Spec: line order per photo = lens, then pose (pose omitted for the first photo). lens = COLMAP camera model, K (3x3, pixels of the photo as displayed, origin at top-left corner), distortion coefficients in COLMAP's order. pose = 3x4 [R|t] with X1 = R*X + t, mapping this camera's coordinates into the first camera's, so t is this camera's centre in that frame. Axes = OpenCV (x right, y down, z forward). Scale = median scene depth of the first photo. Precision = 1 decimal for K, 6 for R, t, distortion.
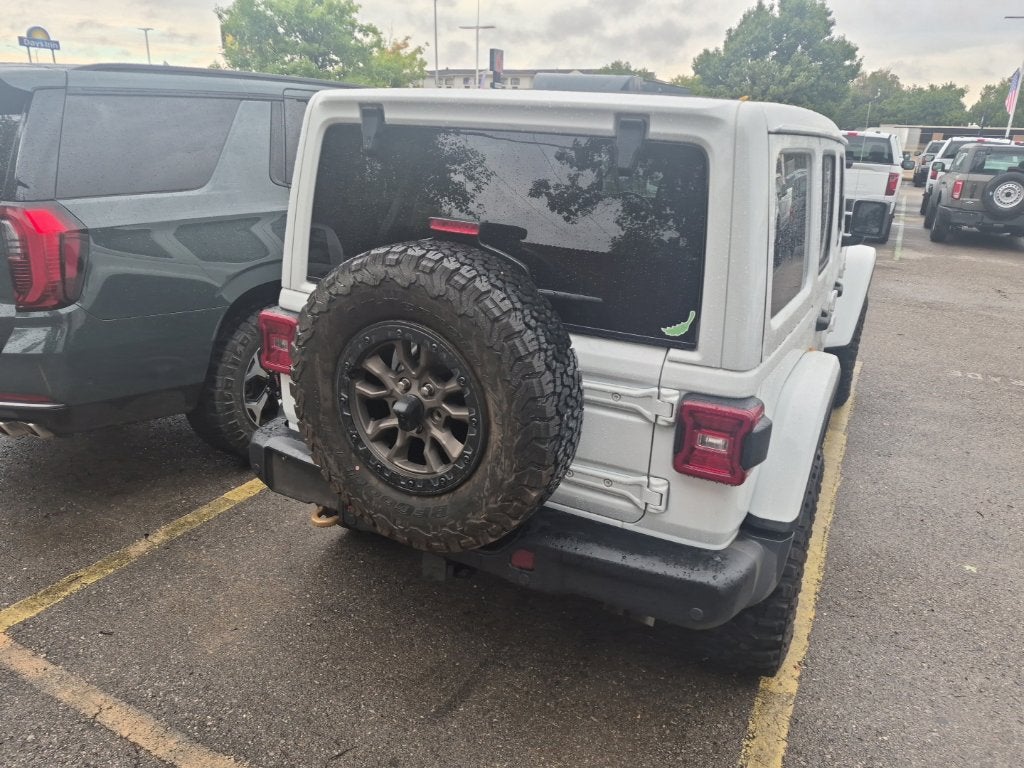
lens RADIAL K [[708.5, 0, 536.6], [0, 708.5, 381.9], [0, 0, 1]] dist [0.067308, -0.058469]
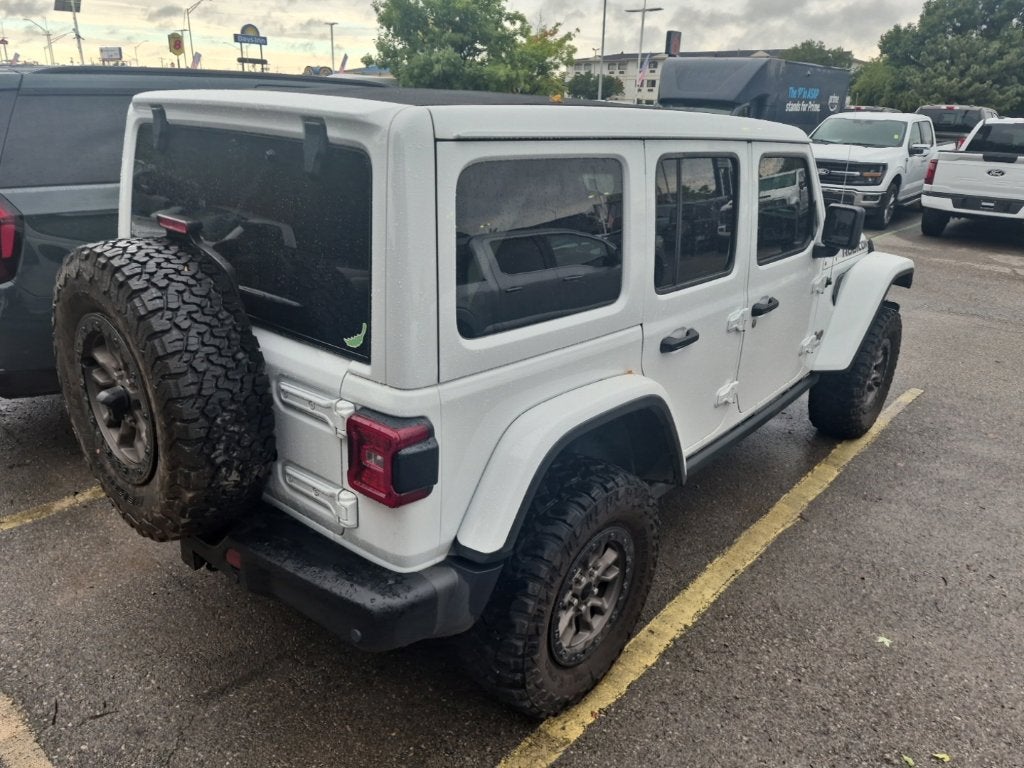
lens RADIAL K [[726.3, 0, 517.4], [0, 726.3, 386.2], [0, 0, 1]] dist [0.067980, -0.062312]
pose [[0.970436, 0.080659, -0.227482, 0.524471], [-0.077734, 0.996736, 0.021805, -0.041286], [0.228498, -0.003478, 0.973538, 0.072721]]
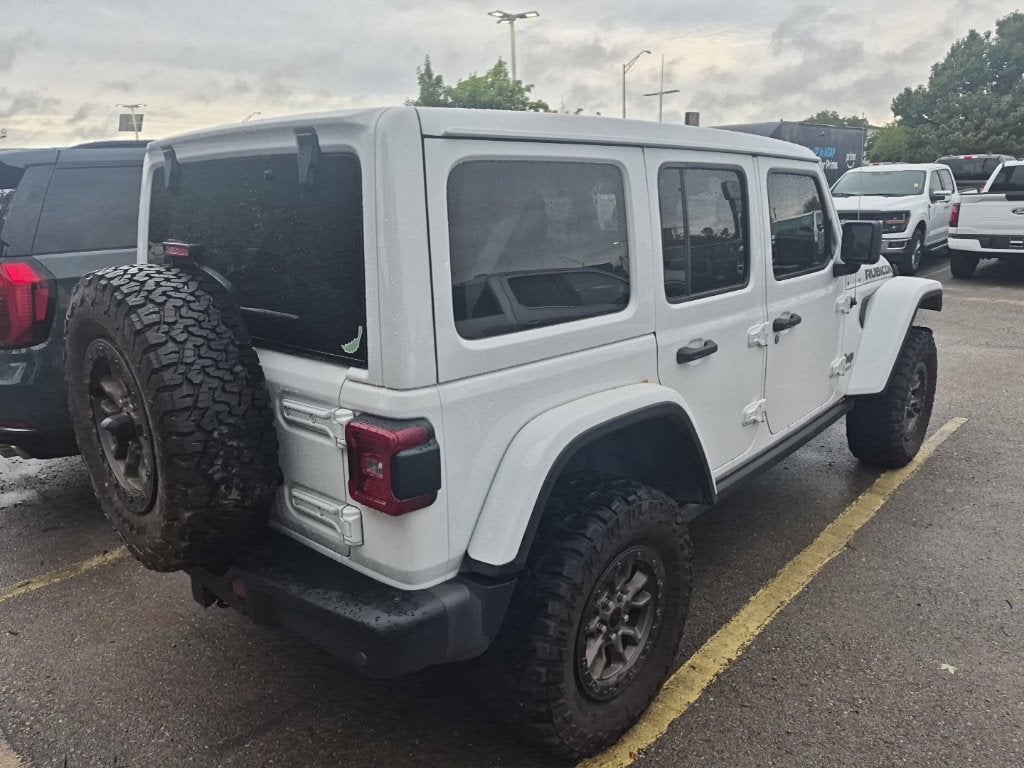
lens RADIAL K [[717.6, 0, 525.9], [0, 717.6, 383.5], [0, 0, 1]] dist [0.042720, -0.027162]
pose [[0.960896, 0.004963, -0.276866, 0.558384], [-0.027994, 0.996458, -0.079293, 0.036557], [0.275492, 0.083943, 0.957631, 0.127507]]
